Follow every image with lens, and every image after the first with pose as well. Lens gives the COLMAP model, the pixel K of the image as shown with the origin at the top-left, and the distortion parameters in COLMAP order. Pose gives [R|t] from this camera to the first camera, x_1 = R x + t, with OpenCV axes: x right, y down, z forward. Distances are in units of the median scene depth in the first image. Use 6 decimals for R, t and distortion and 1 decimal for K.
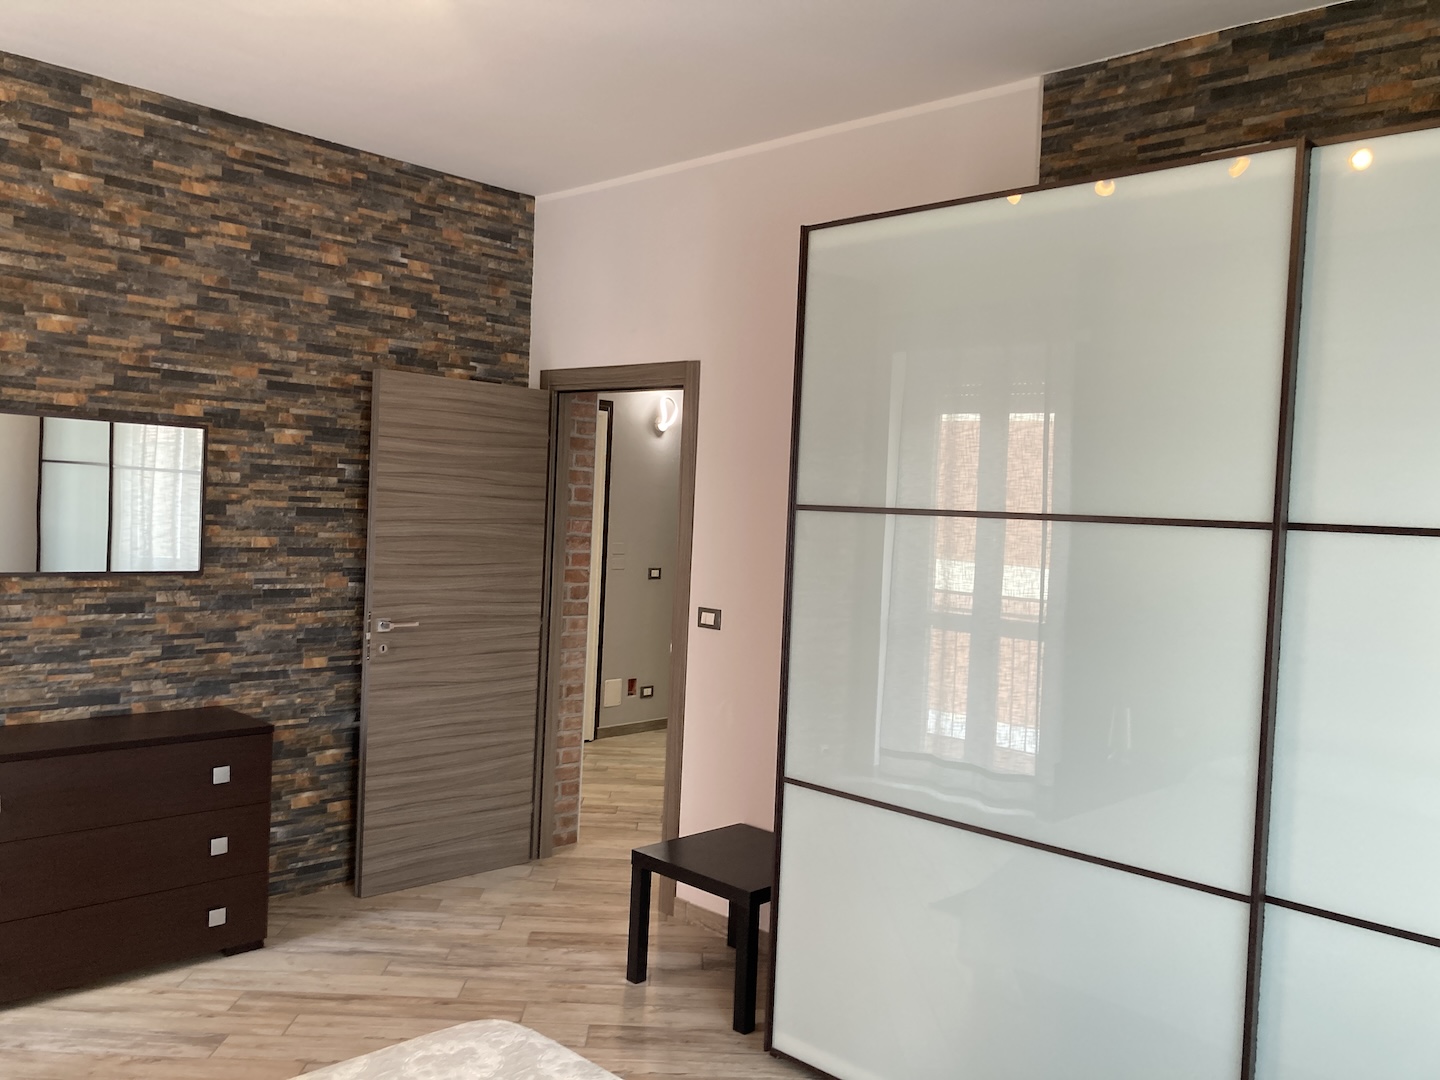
lens RADIAL K [[1189.3, 0, 709.7], [0, 1189.3, 546.8], [0, 0, 1]] dist [0.048674, -0.052338]
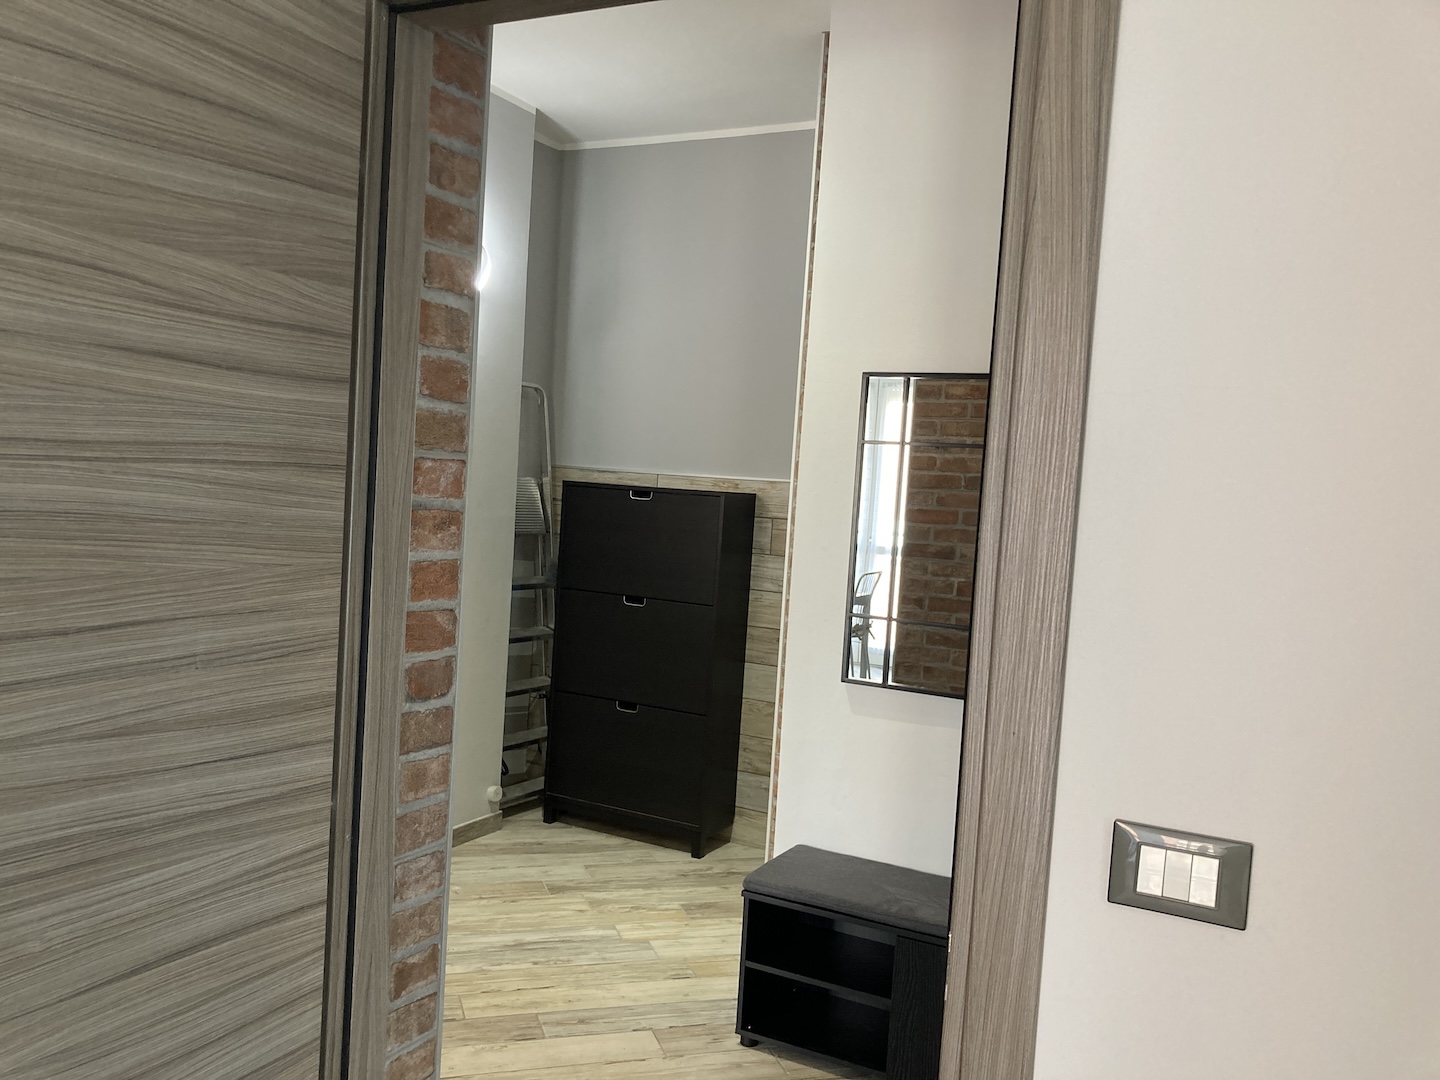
lens RADIAL K [[1189.3, 0, 716.0], [0, 1189.3, 554.4], [0, 0, 1]] dist [0.048674, -0.052338]
pose [[0.954001, -0.007574, 0.299708, -0.141357], [-0.006459, 0.998929, 0.045806, -0.012484], [-0.299735, -0.045635, 0.952931, 0.703535]]
